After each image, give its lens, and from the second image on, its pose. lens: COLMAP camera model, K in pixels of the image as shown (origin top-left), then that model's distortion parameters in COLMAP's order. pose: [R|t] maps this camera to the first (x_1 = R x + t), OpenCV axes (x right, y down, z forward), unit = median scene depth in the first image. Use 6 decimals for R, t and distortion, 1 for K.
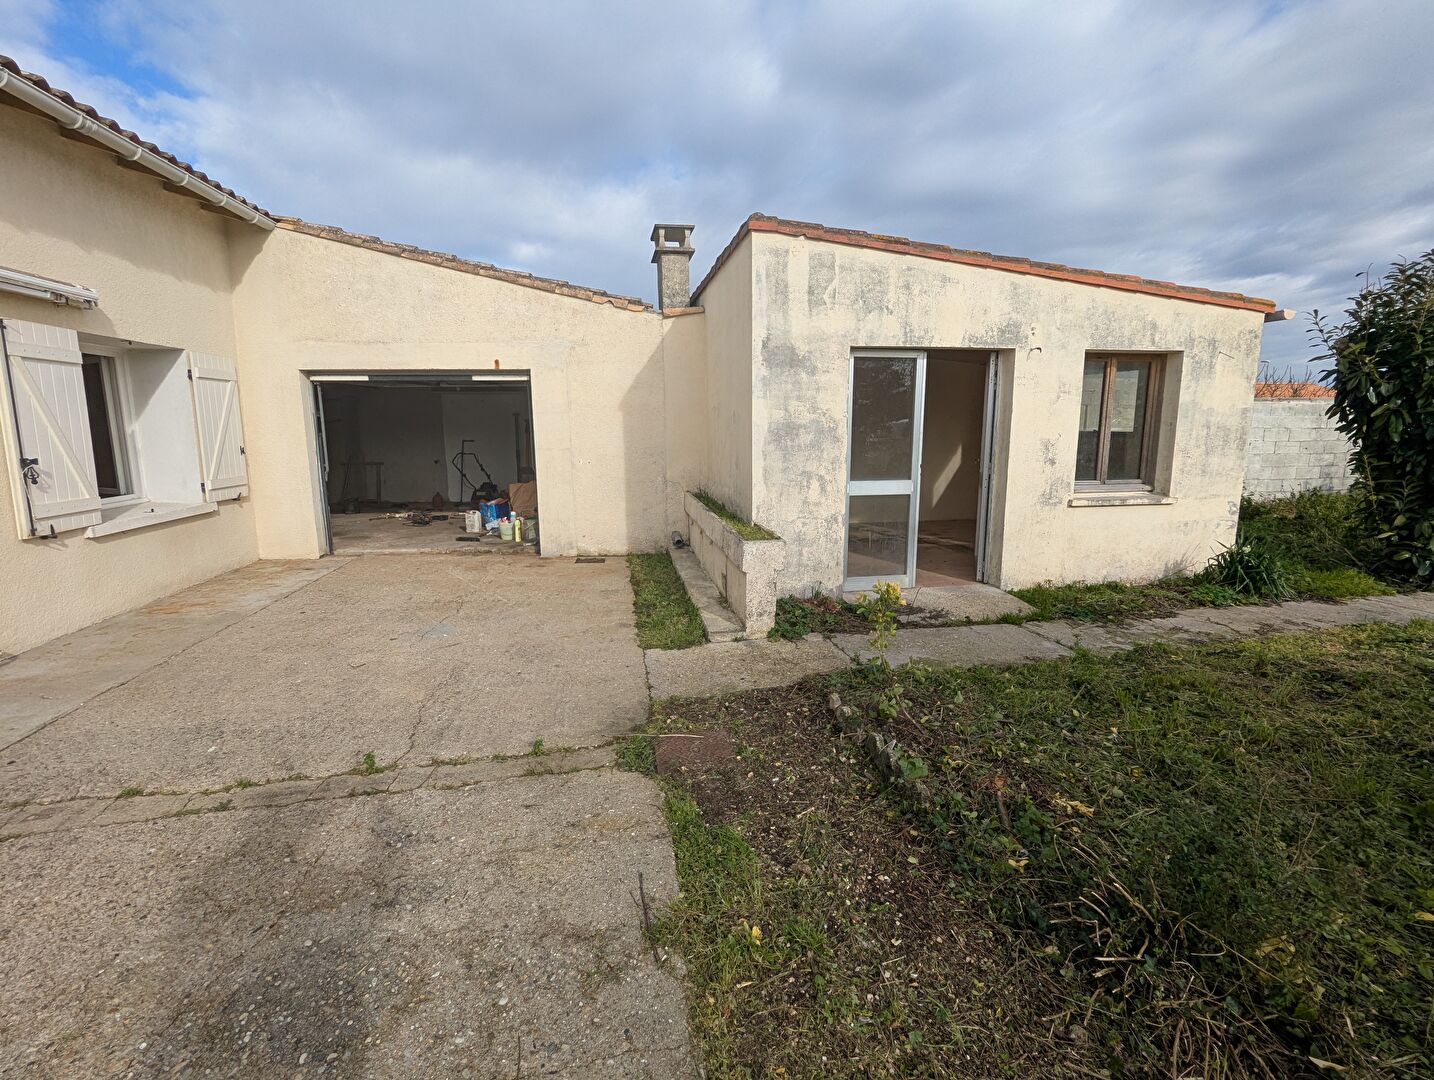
lens RADIAL K [[683.7, 0, 721.8], [0, 683.7, 541.3], [0, 0, 1]] dist [0.000914, -0.000959]
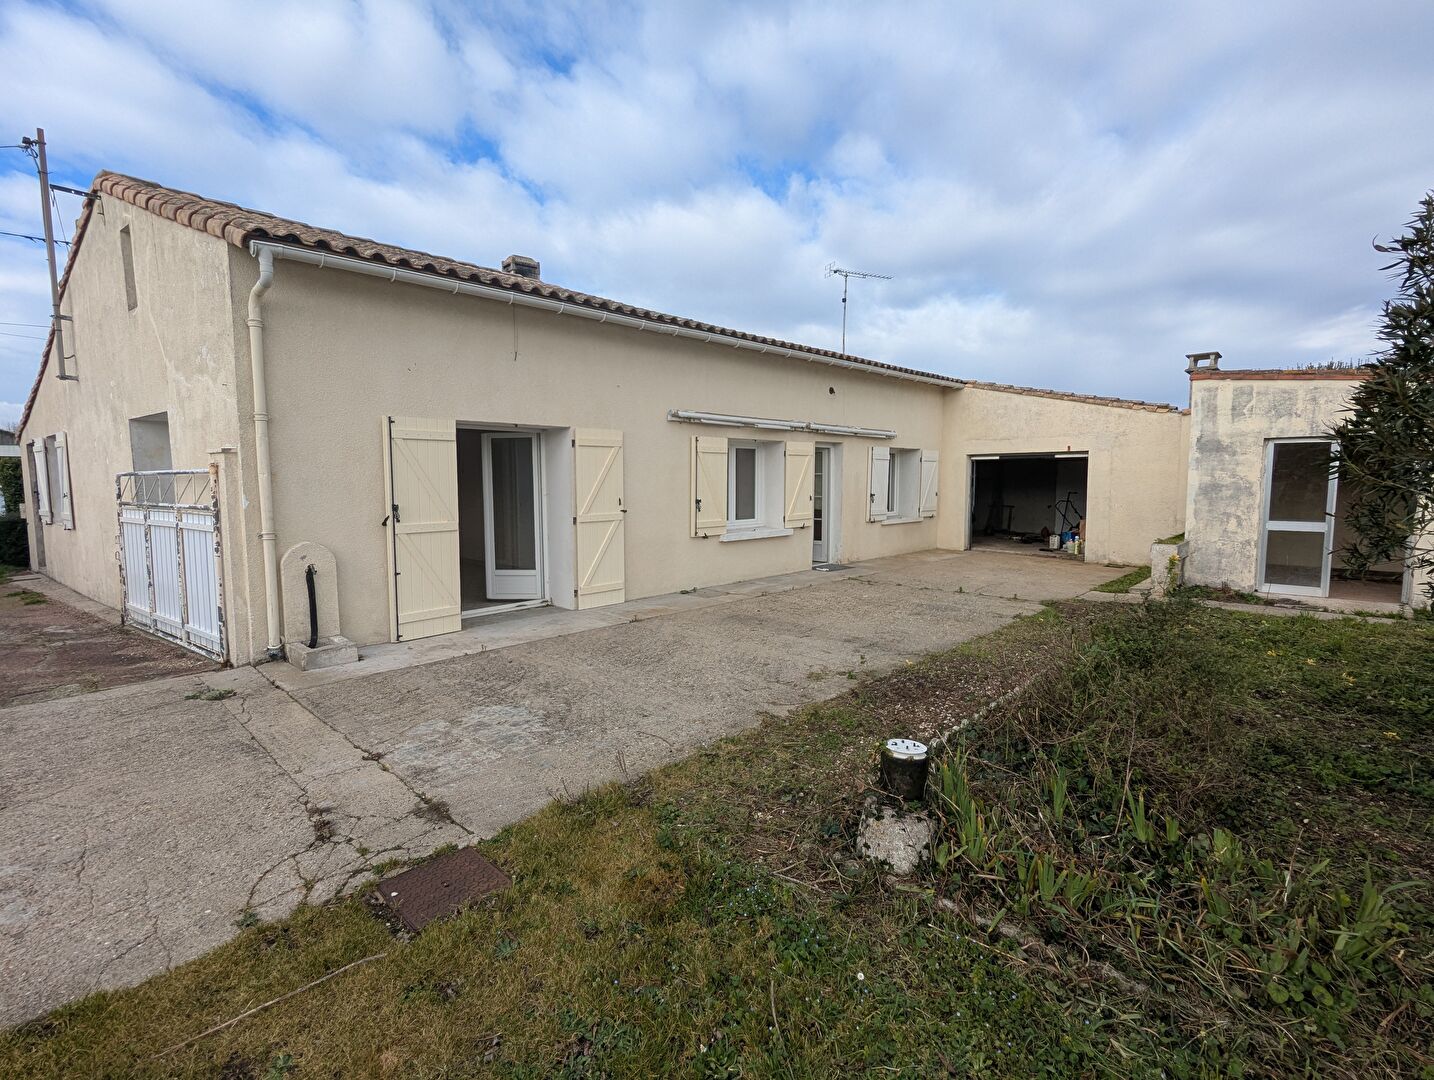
lens RADIAL K [[683.7, 0, 717.2], [0, 683.7, 545.0], [0, 0, 1]] dist [0.000914, -0.000959]
pose [[0.611325, 0.079661, -0.787360, 0.683450], [-0.136430, 0.990633, -0.005701, 0.155466], [0.779531, 0.110904, 0.616467, -0.991697]]
